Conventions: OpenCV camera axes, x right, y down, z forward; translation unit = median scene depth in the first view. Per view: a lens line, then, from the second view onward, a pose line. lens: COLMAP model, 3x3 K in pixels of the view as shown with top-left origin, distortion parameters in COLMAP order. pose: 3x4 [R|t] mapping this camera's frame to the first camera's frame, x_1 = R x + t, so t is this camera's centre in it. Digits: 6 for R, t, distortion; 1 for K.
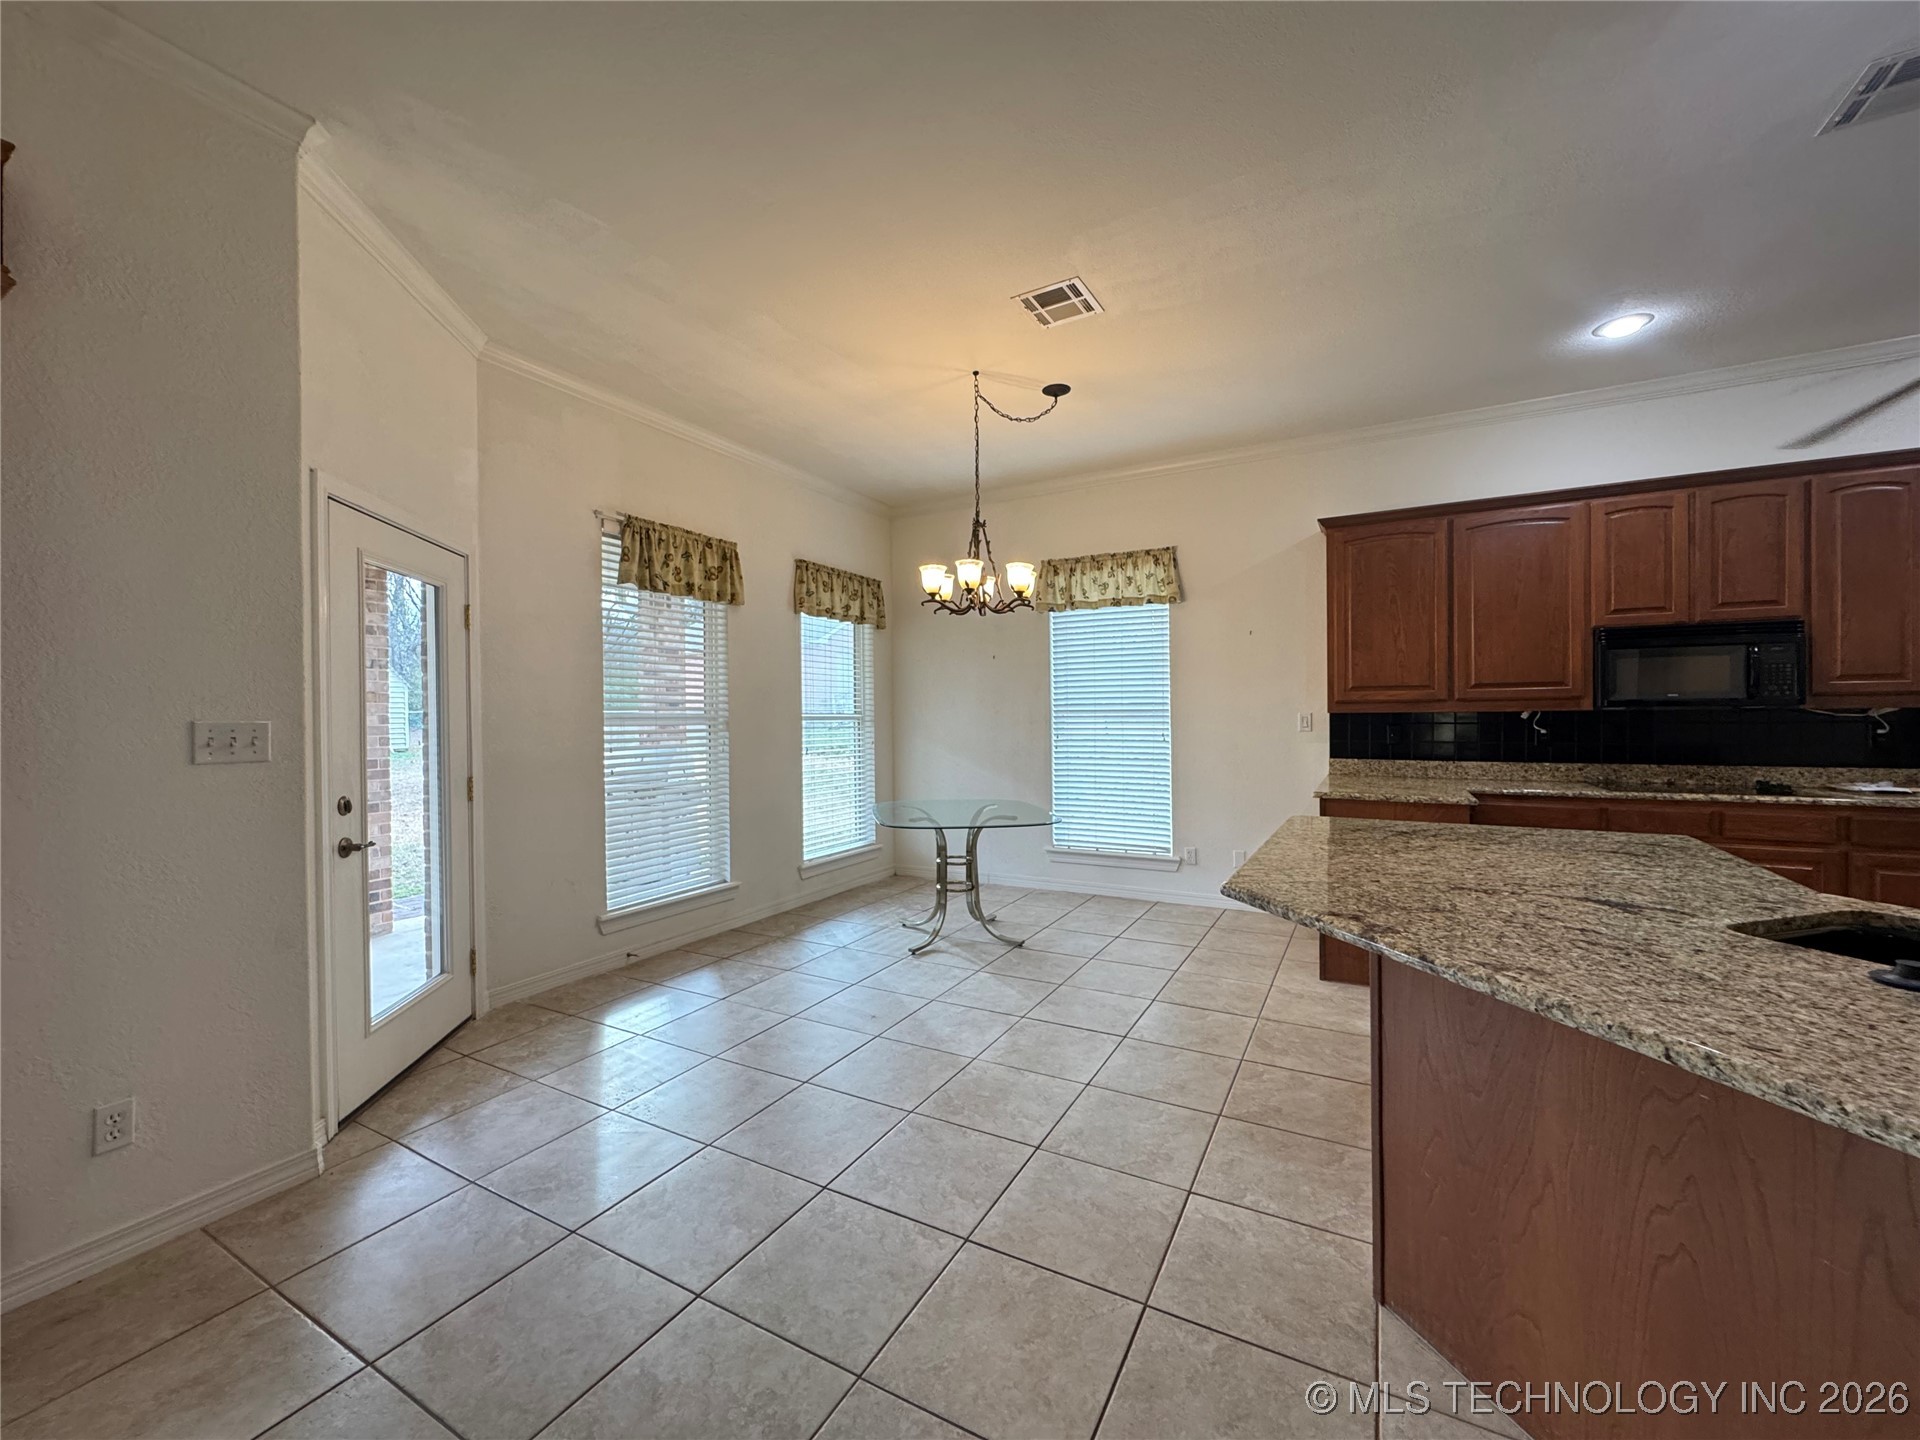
lens RADIAL K [[764.1, 0, 959.0], [0, 764.1, 719.0], [0, 0, 1]] dist [-0.004171, 0.000188]
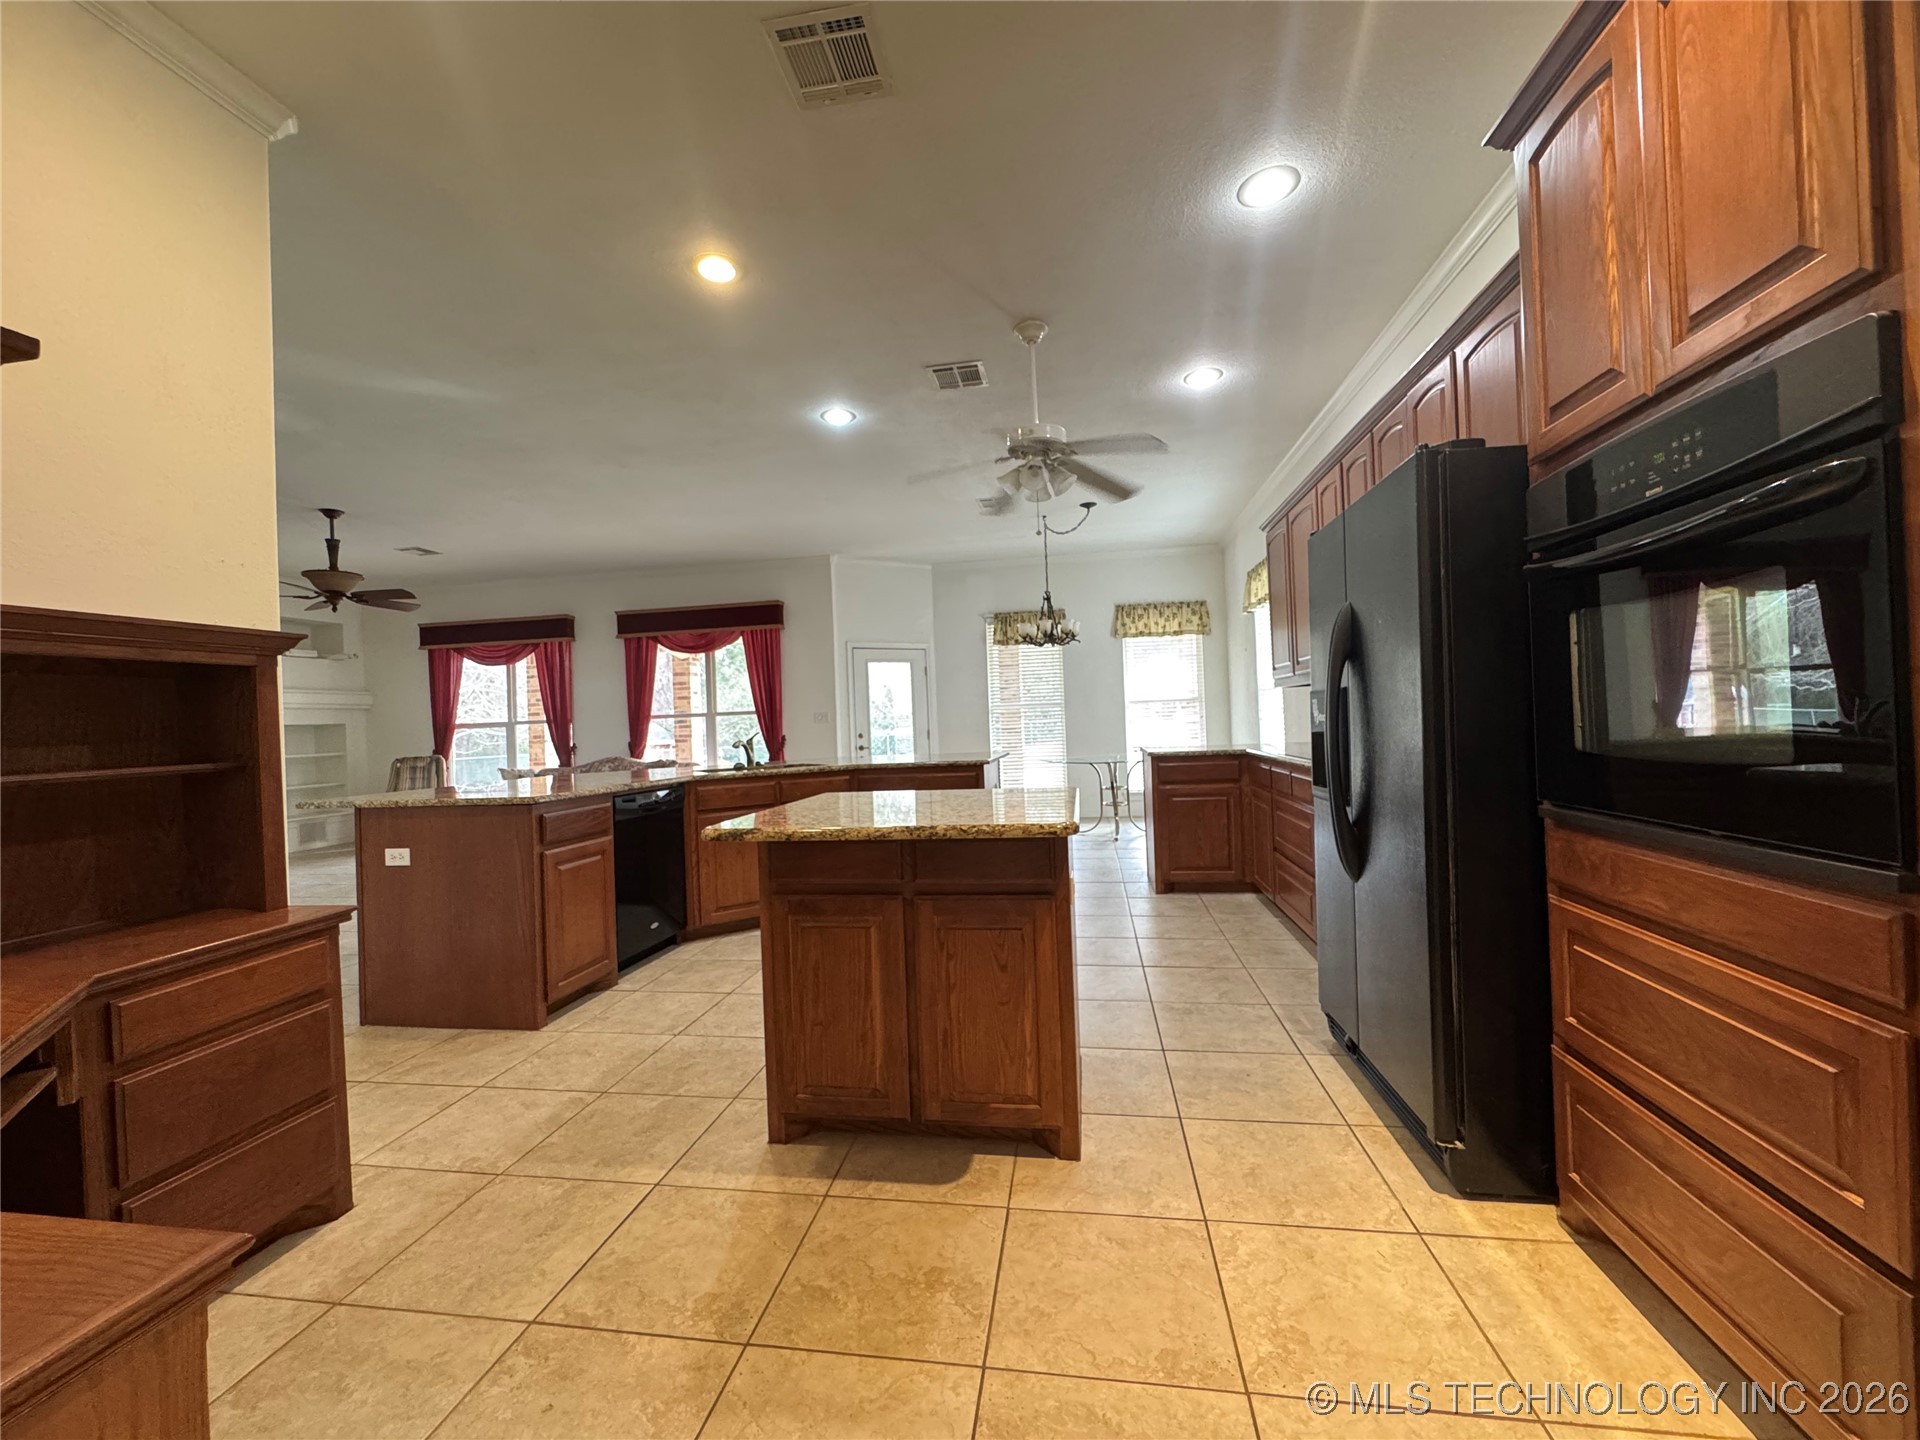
lens RADIAL K [[766.0, 0, 958.7], [0, 766.0, 719.3], [0, 0, 1]] dist [-0.003854, -0.000053]
pose [[0.337869, -0.004996, -0.941180, 1.434277], [0.031888, 0.999473, 0.006142, 0.017714], [0.940653, -0.032087, 0.337850, 0.136068]]
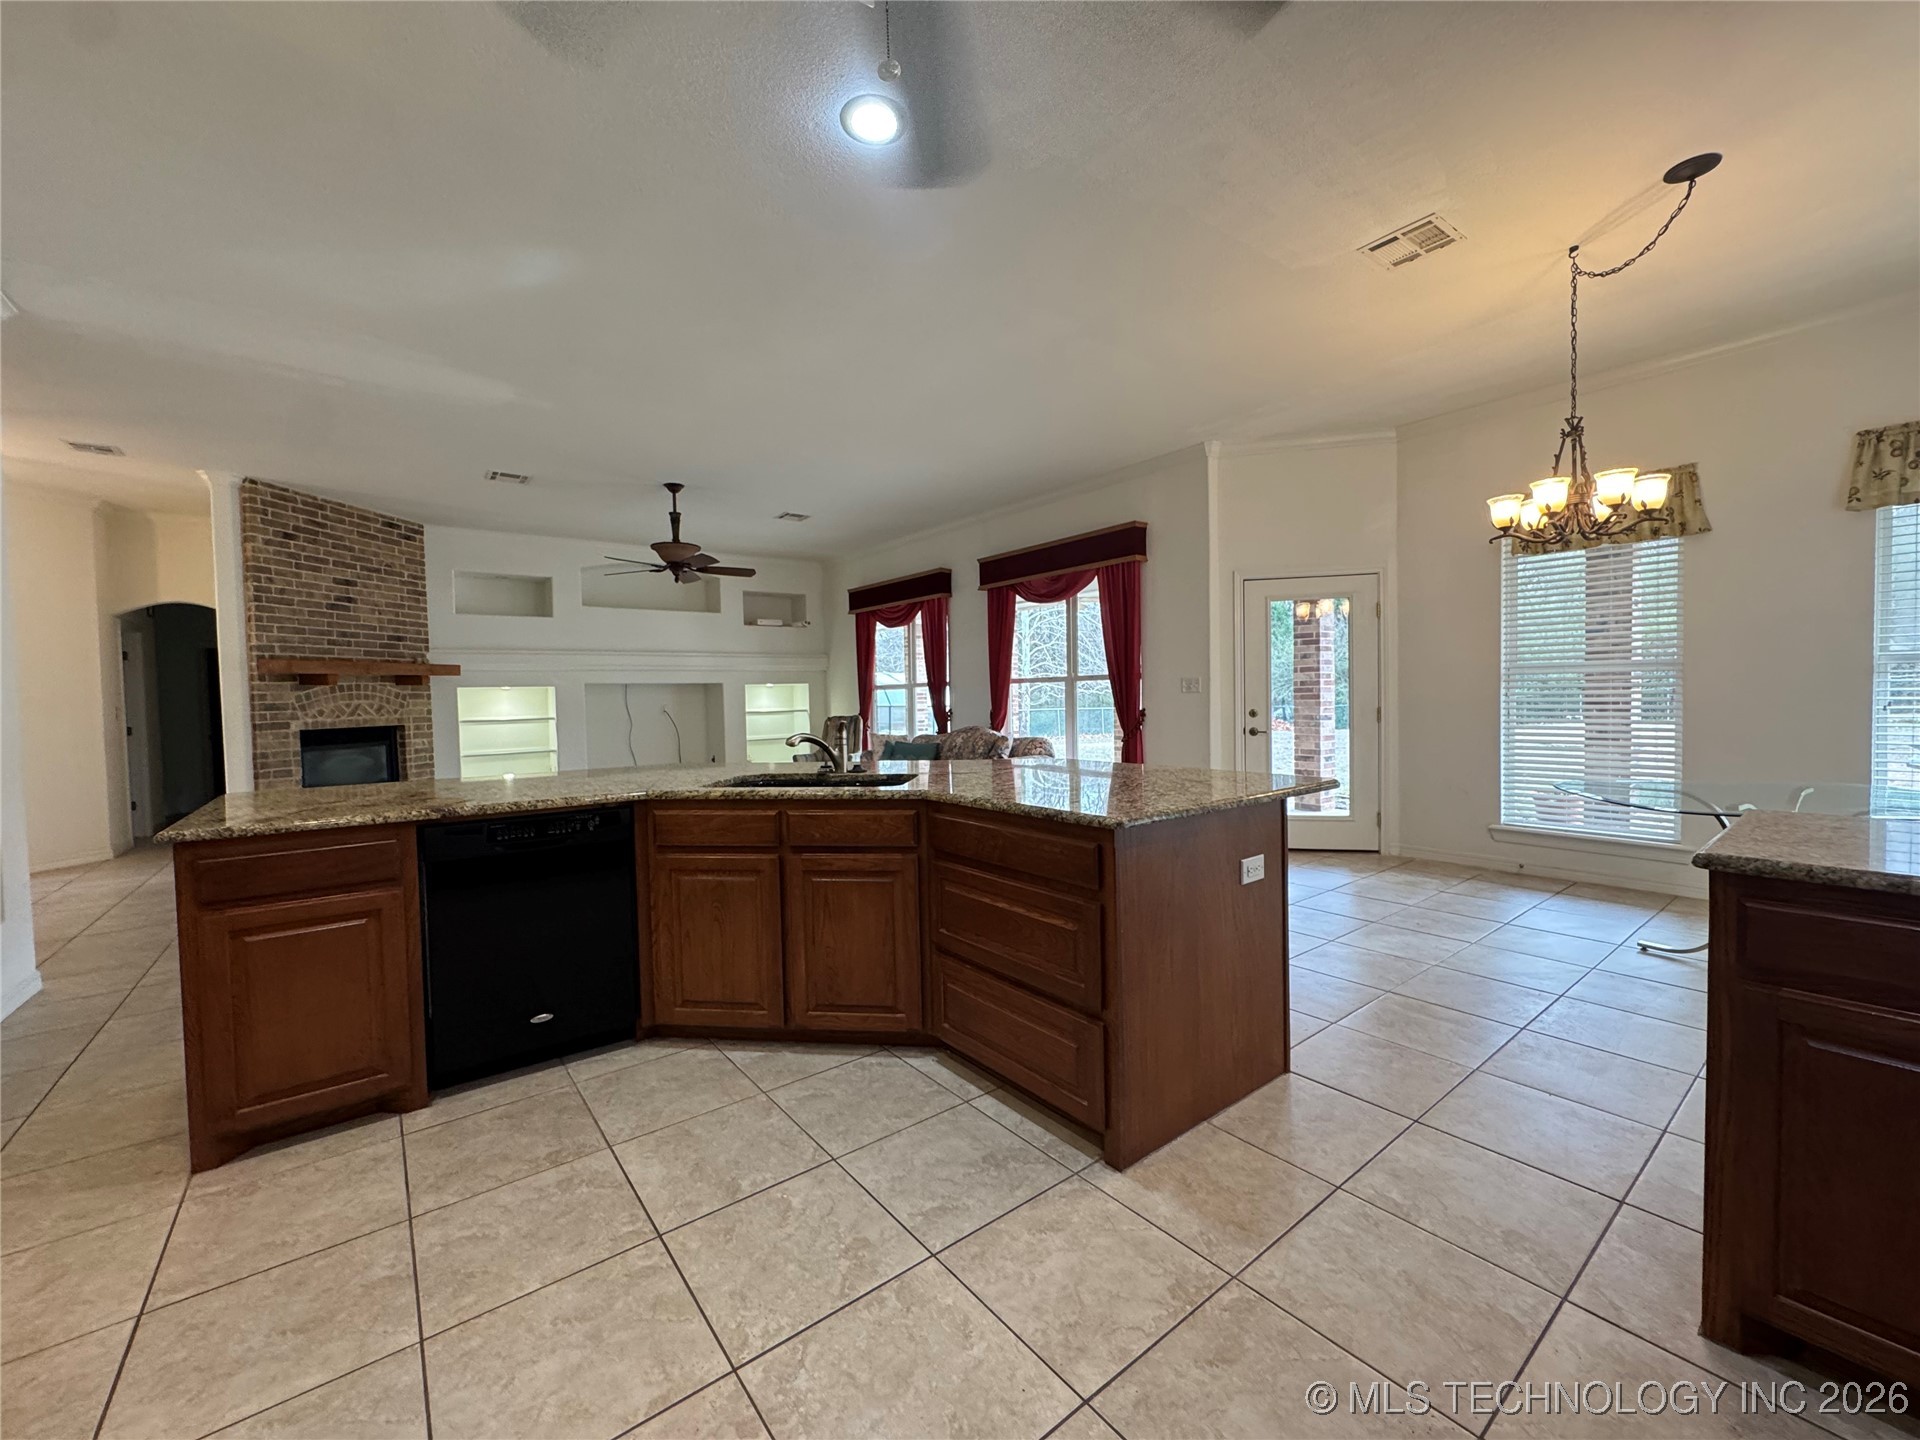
lens RADIAL K [[764.1, 0, 959.0], [0, 764.1, 719.0], [0, 0, 1]] dist [-0.004171, 0.000188]
pose [[-0.391244, 0.050592, -0.918895, 0.903829], [0.024116, 0.998709, 0.044718, 0.004358], [0.919971, -0.004665, -0.391959, 0.597522]]
